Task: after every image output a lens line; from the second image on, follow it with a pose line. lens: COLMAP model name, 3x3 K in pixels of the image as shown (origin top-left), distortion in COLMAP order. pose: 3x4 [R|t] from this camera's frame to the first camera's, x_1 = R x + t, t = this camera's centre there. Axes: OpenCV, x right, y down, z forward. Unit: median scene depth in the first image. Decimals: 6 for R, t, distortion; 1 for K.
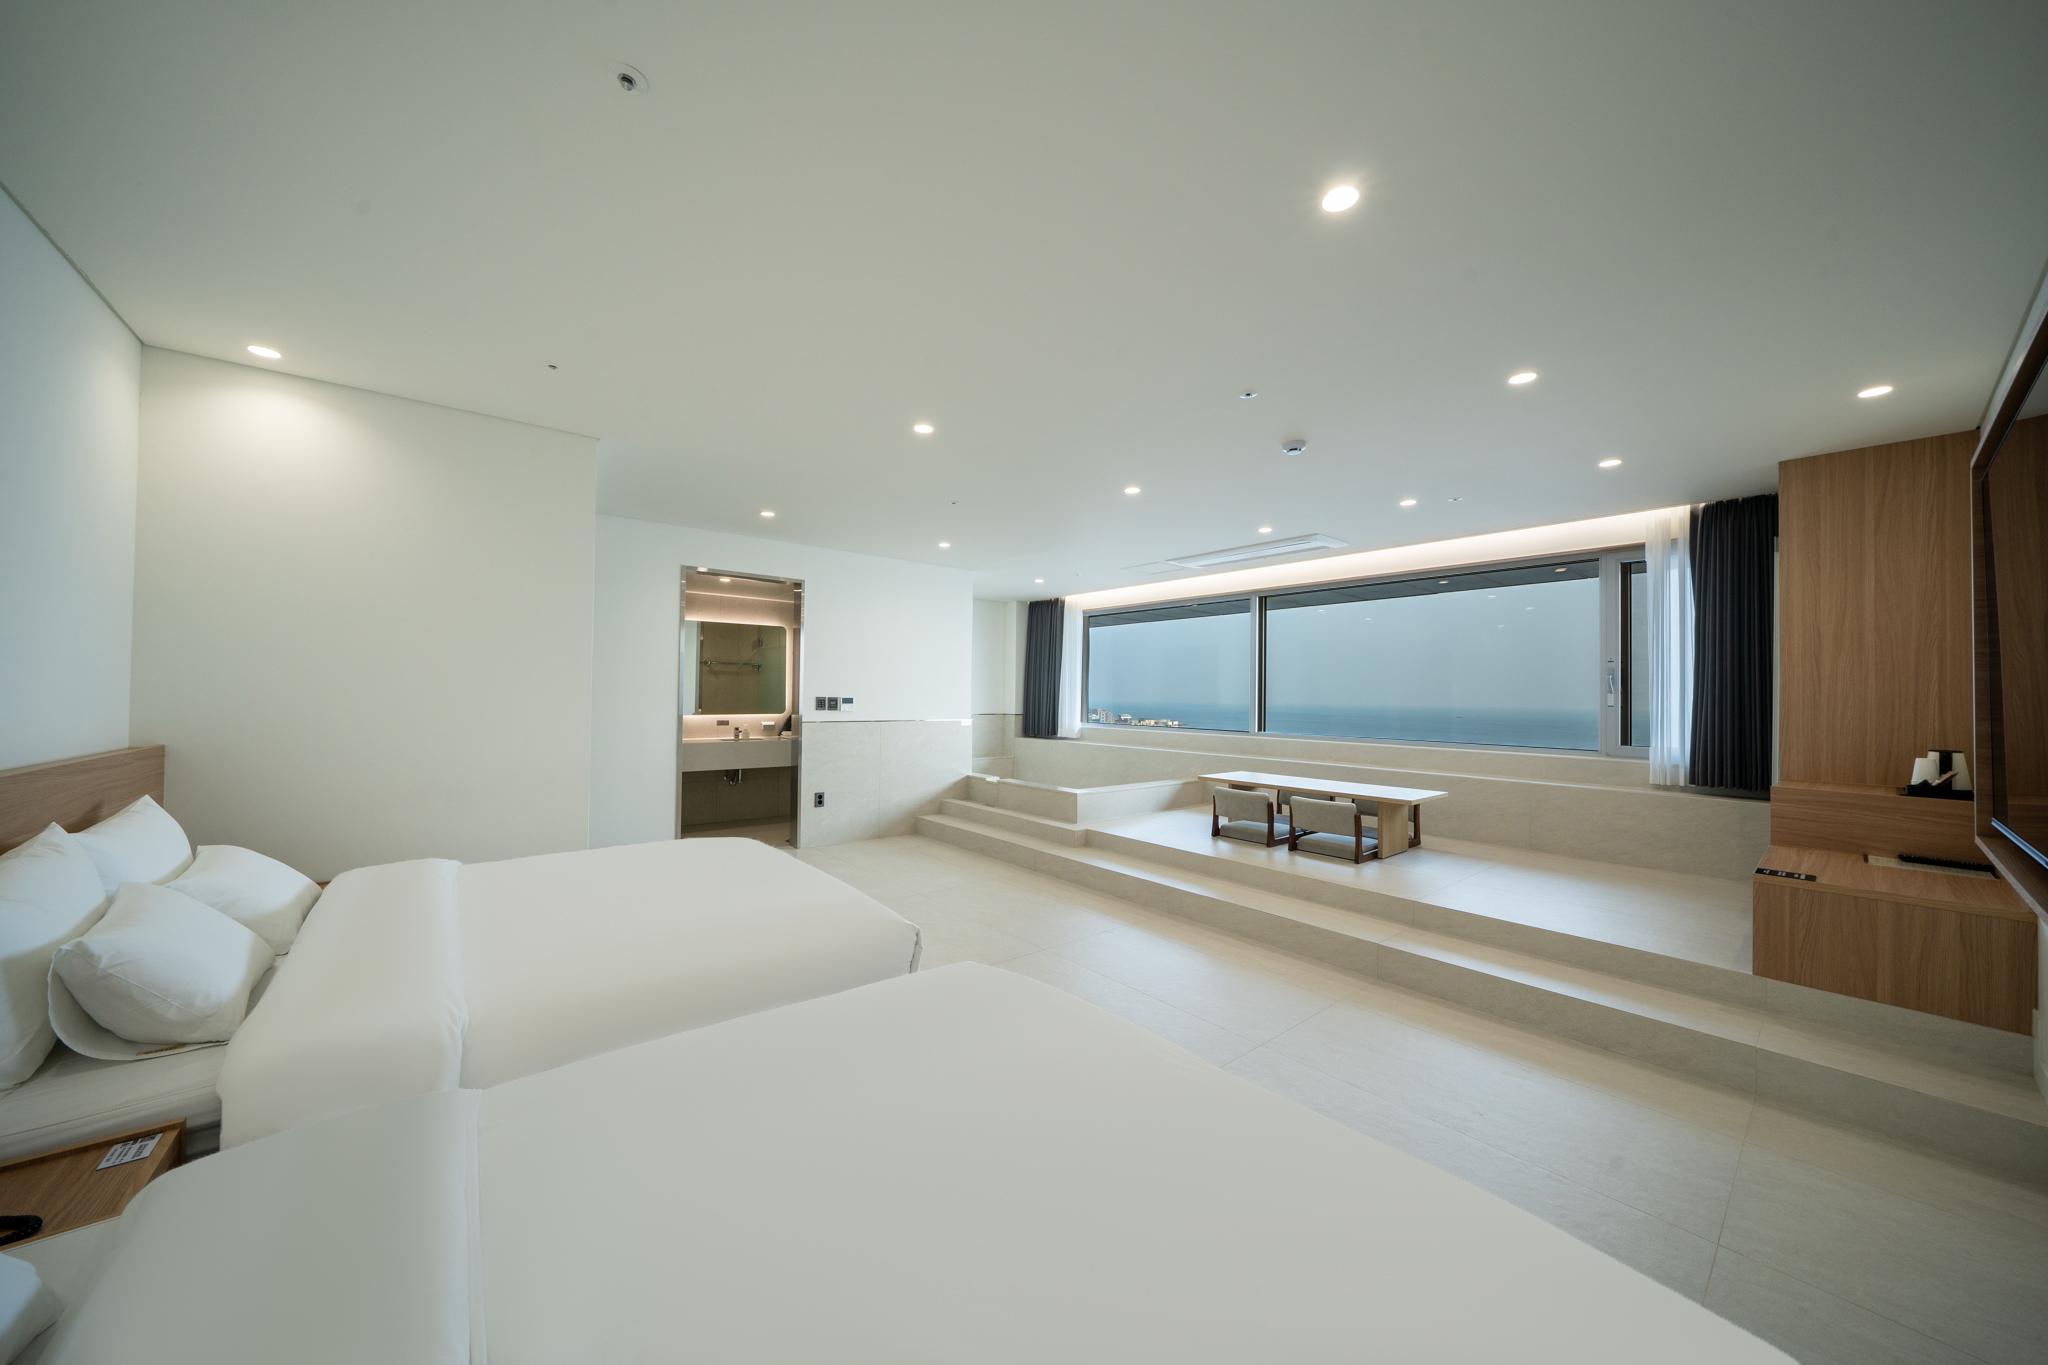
lens RADIAL K [[695.7, 0, 1023.6], [0, 695.7, 680.5], [0, 0, 1]] dist [-0.010015, 0.000650]
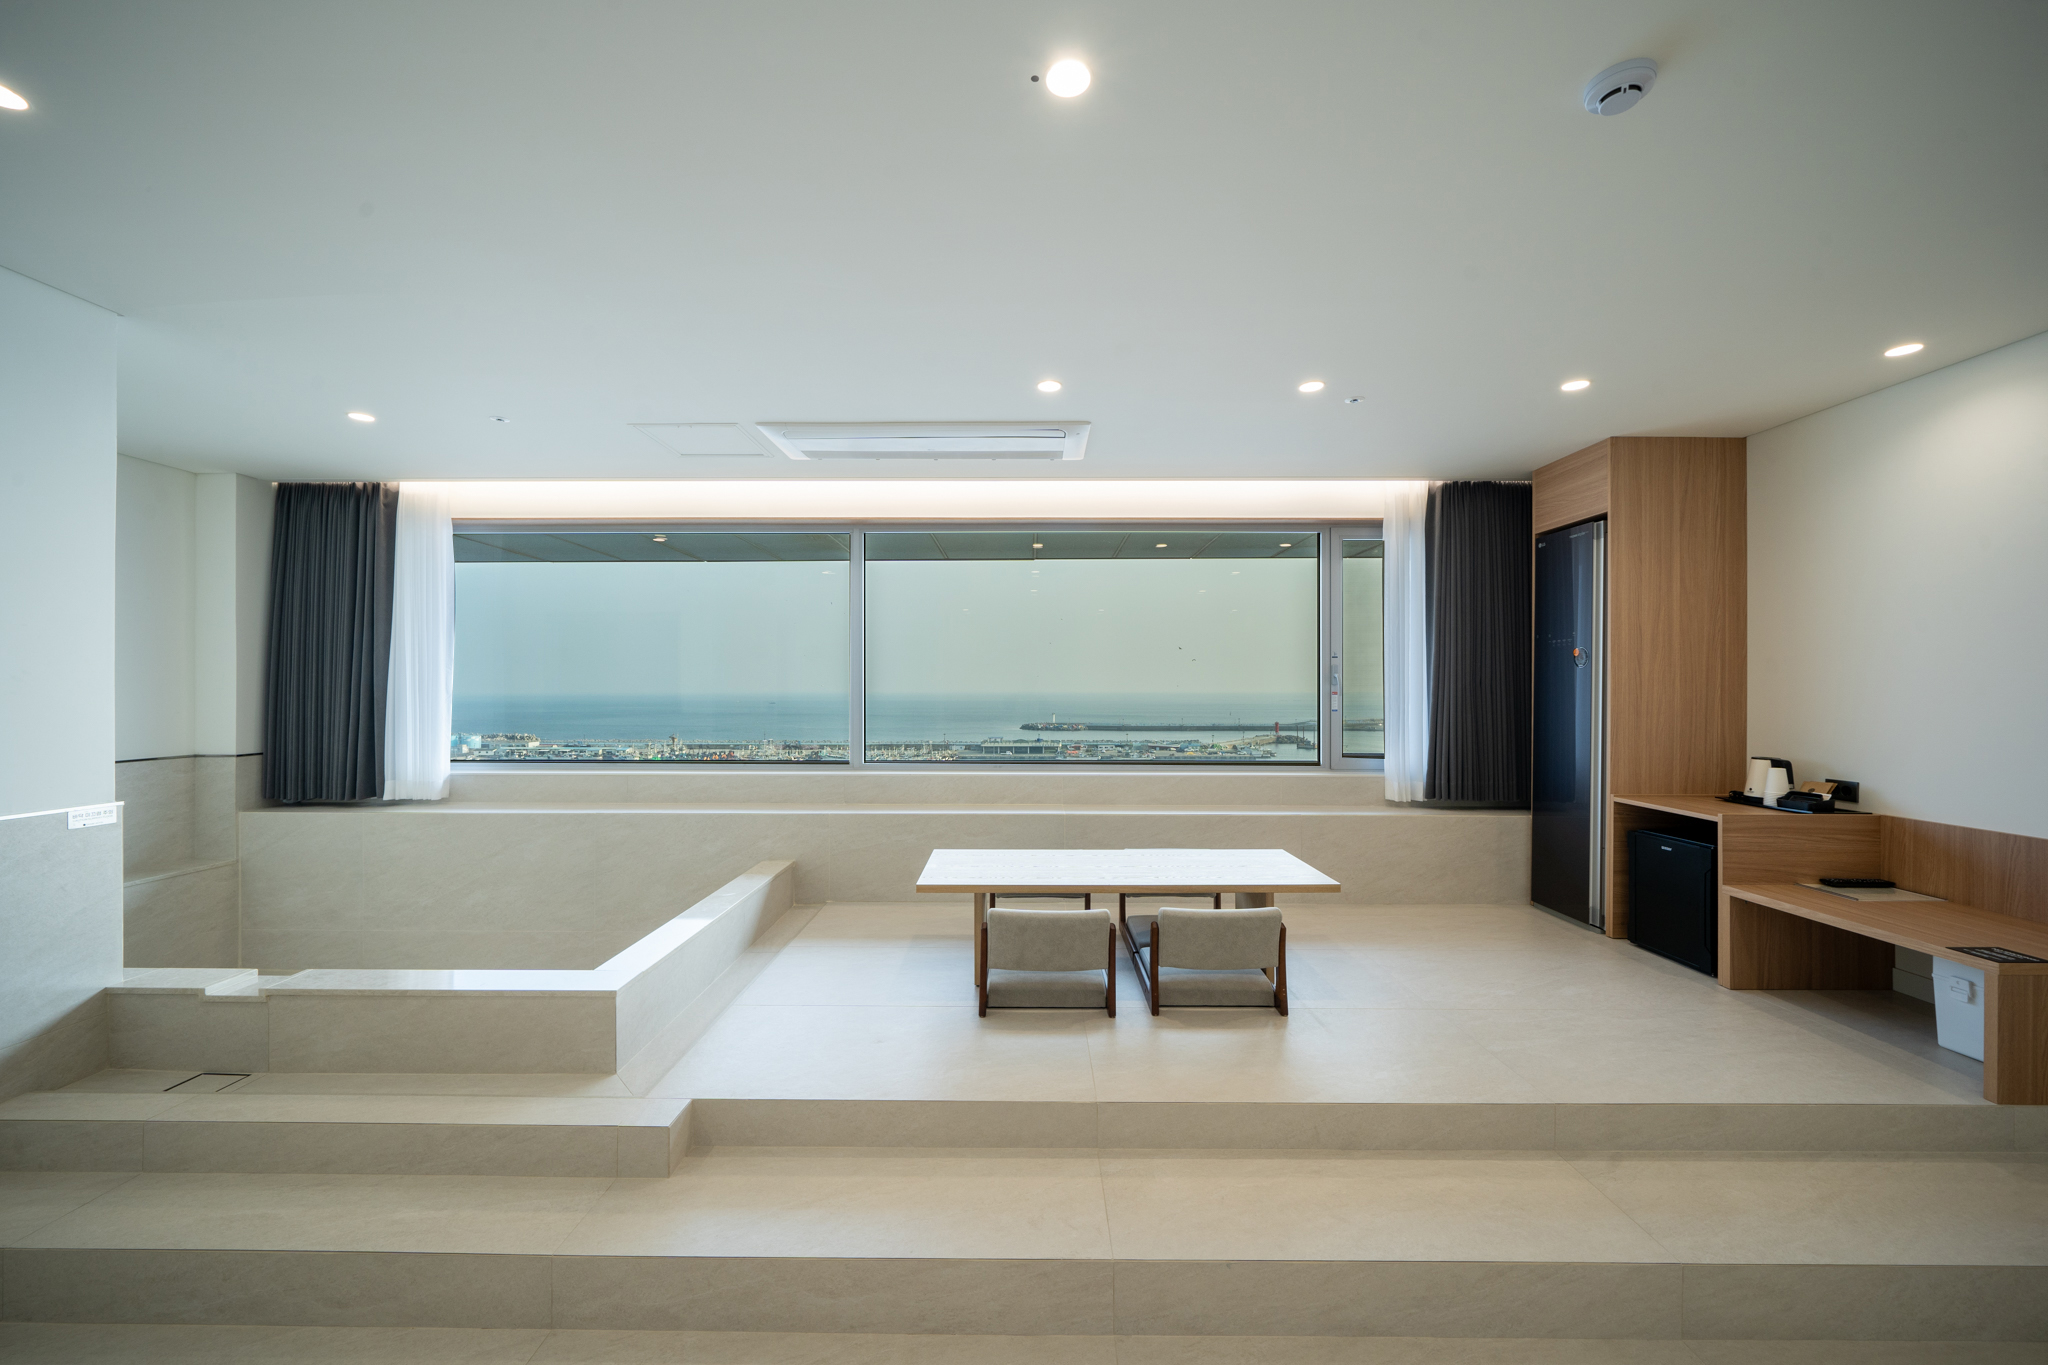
lens RADIAL K [[764.5, 0, 1013.0], [0, 764.5, 685.4], [0, 0, 1]] dist [0.000864, 0.000351]
pose [[0.644976, -0.007800, 0.764163, -0.118238], [-0.009203, 0.999796, 0.017972, -0.007042], [-0.764148, -0.018624, 0.644773, 0.739706]]
